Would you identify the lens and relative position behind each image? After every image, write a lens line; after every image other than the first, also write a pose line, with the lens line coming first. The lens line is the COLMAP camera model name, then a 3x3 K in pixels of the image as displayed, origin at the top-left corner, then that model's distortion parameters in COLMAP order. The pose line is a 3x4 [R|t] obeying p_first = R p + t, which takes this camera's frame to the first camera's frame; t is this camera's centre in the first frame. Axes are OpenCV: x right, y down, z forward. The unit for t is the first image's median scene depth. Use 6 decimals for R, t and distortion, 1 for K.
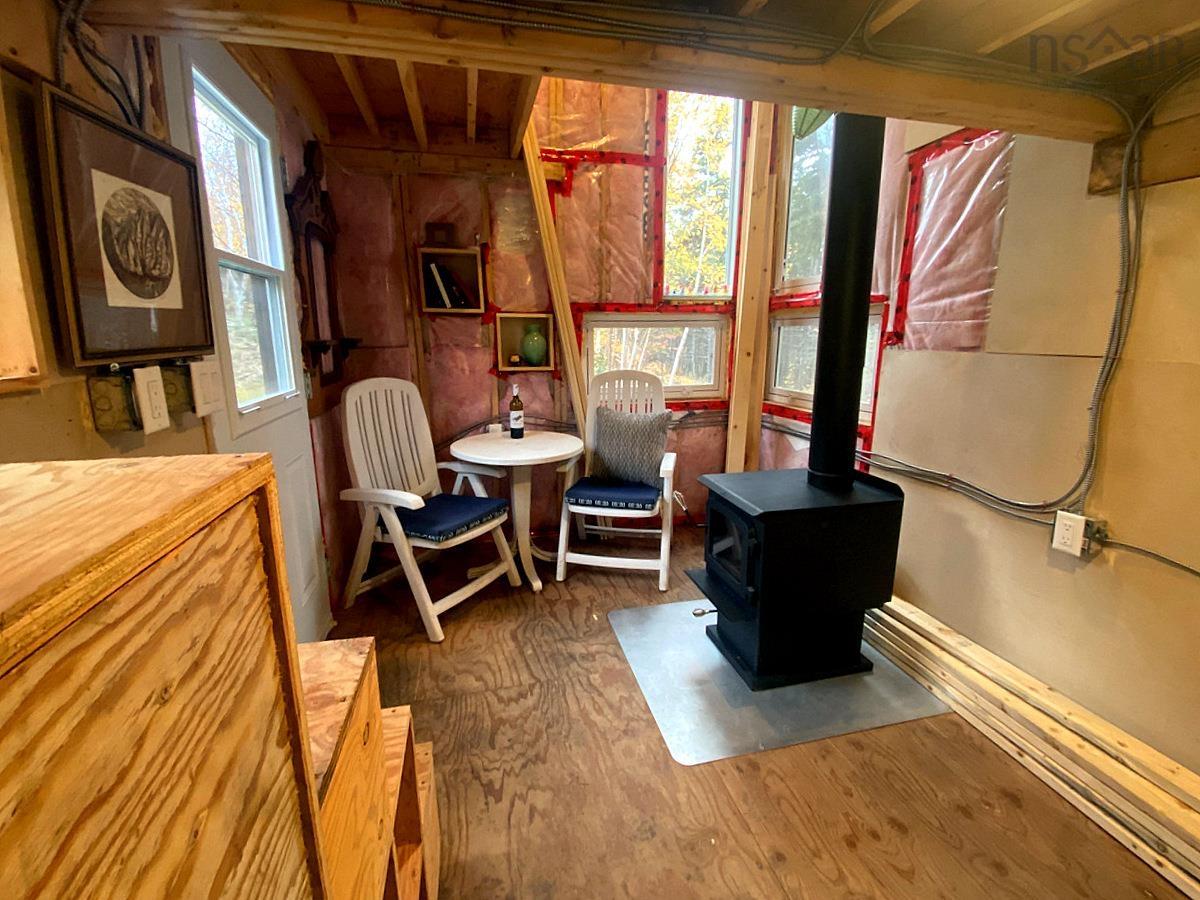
lens RADIAL K [[535.2, 0, 599.8], [0, 535.2, 450.4], [0, 0, 1]] dist [-0.005684, -0.003513]
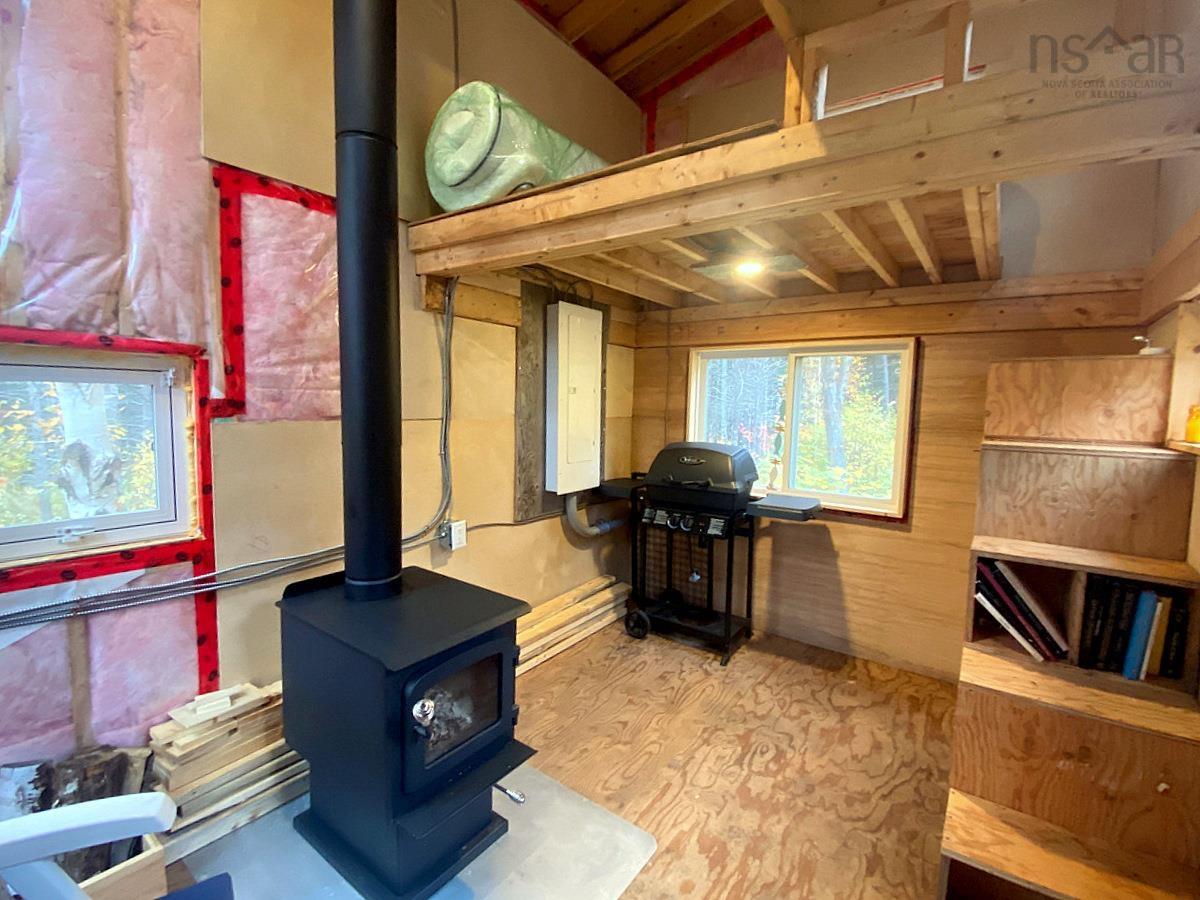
lens RADIAL K [[535.2, 0, 599.0], [0, 535.2, 449.7], [0, 0, 1]] dist [-0.005684, -0.003513]
pose [[-0.653996, -0.077267, 0.752541, -0.359284], [0.140090, 0.965195, 0.220846, -0.264061], [-0.743413, 0.249857, -0.620410, 1.176510]]
